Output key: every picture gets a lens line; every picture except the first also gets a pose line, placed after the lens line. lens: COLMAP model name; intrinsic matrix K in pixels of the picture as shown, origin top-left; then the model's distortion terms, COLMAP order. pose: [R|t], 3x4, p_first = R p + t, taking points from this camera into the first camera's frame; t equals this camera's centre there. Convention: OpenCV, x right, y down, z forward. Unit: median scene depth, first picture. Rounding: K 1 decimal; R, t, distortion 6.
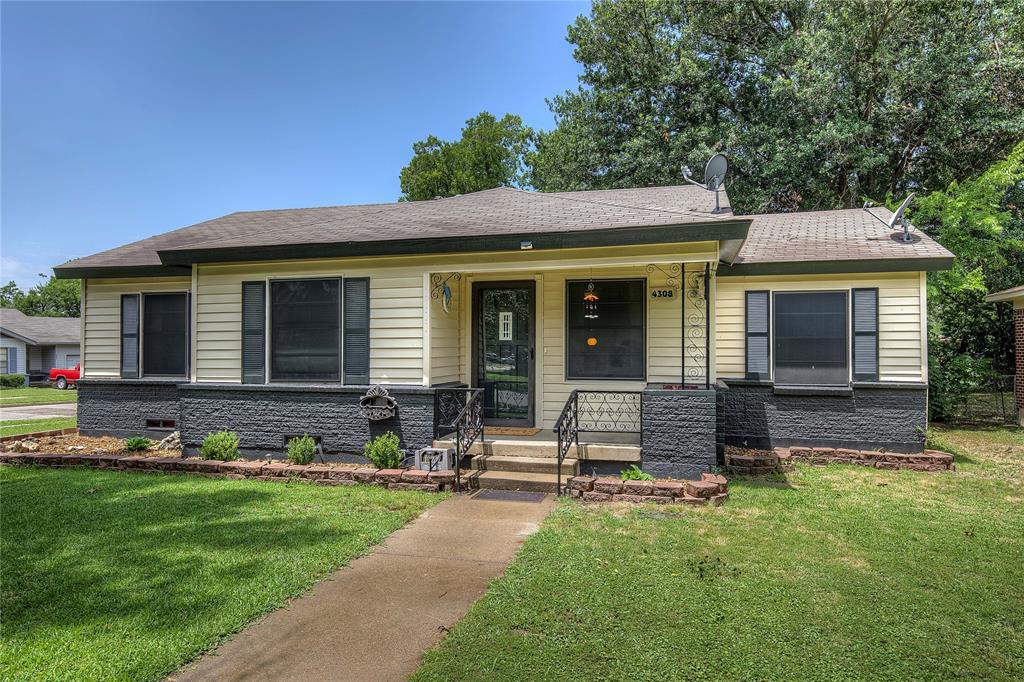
lens RADIAL K [[660.4, 0, 512.0], [0, 660.4, 341.0], [0, 0, 1]] dist [0.002805, 0.000314]
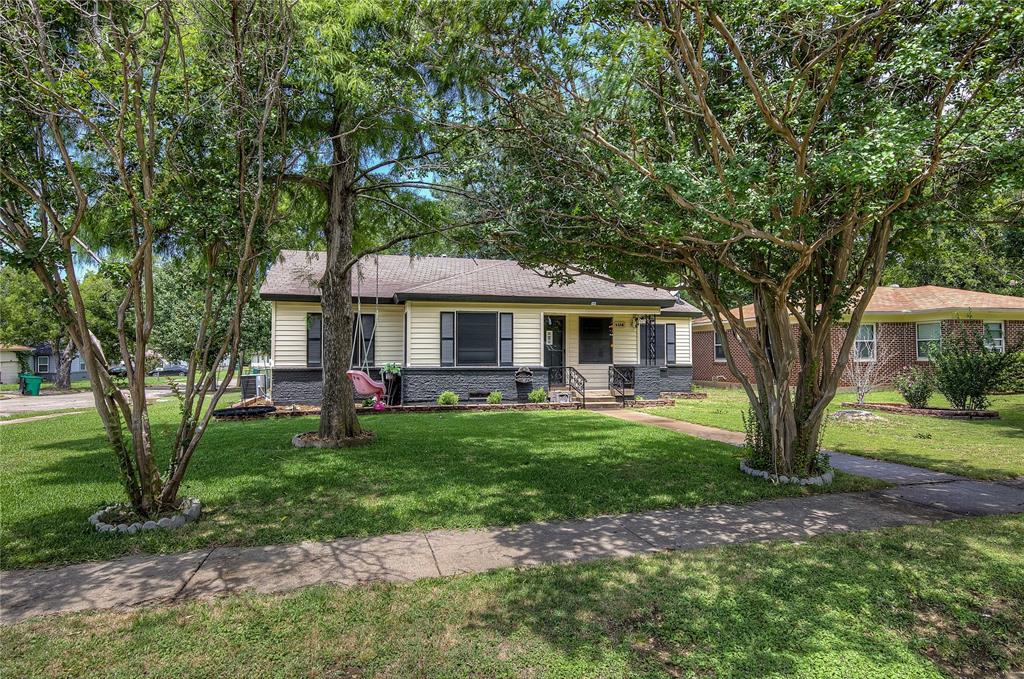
lens RADIAL K [[583.8, 0, 512.0], [0, 583.8, 339.5], [0, 0, 1]] dist [0.003846, 0.000411]
pose [[0.858374, 0.014779, 0.512812, -1.074541], [-0.007177, 0.999833, -0.016802, 0.014605], [-0.512974, 0.010742, 0.858337, -0.506579]]
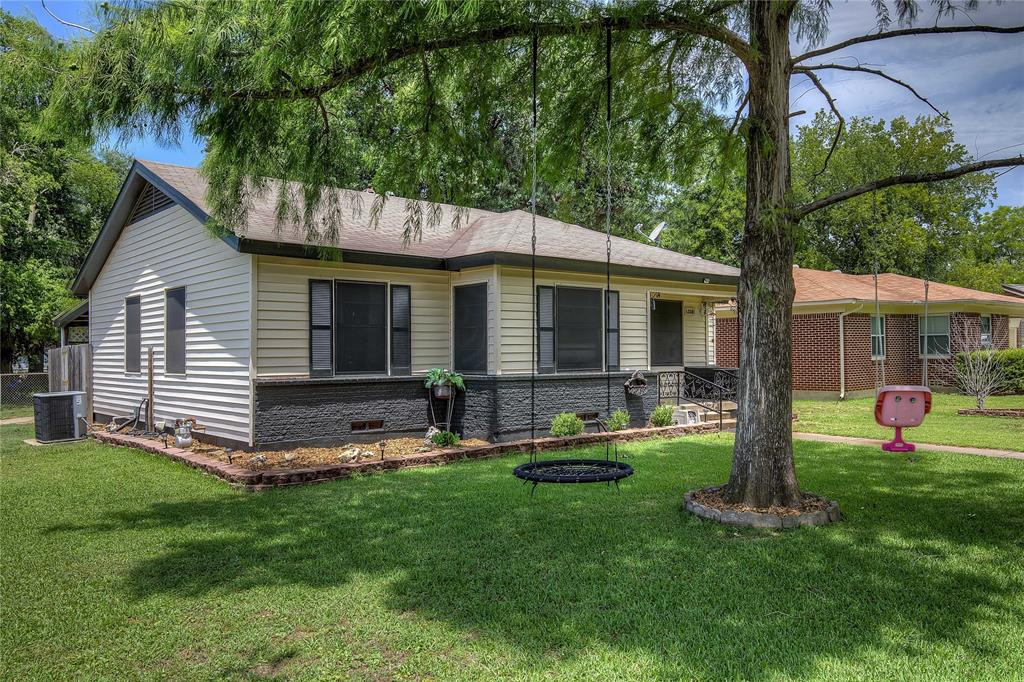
lens RADIAL K [[791.4, 0, 512.0], [0, 791.4, 341.0], [0, 0, 1]] dist [0.004992, 0.008044]
pose [[0.560905, 0.010038, 0.827820, -1.571096], [-0.007810, 0.999946, -0.006833, 0.017018], [-0.827844, -0.002633, 0.560953, 0.263773]]
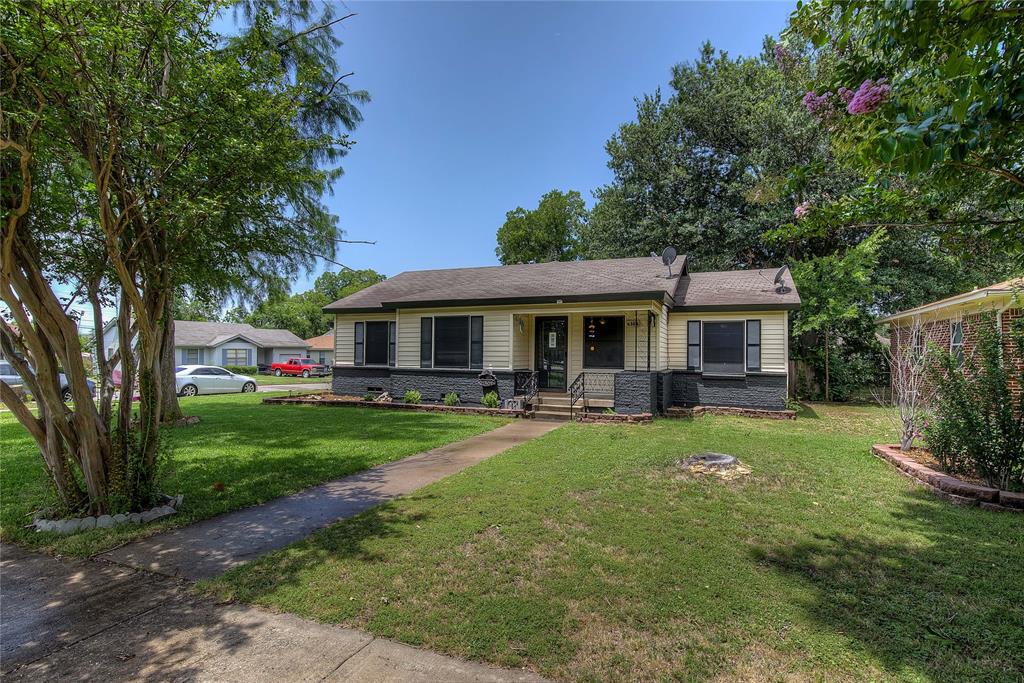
lens RADIAL K [[513.7, 0, 512.0], [0, 513.7, 341.5], [0, 0, 1]] dist [-0.000141, -0.000041]
pose [[0.990786, 0.005351, -0.135331, 0.079211], [-0.006607, 0.999939, -0.008835, -0.004404], [0.135275, 0.009648, 0.990761, -0.512944]]
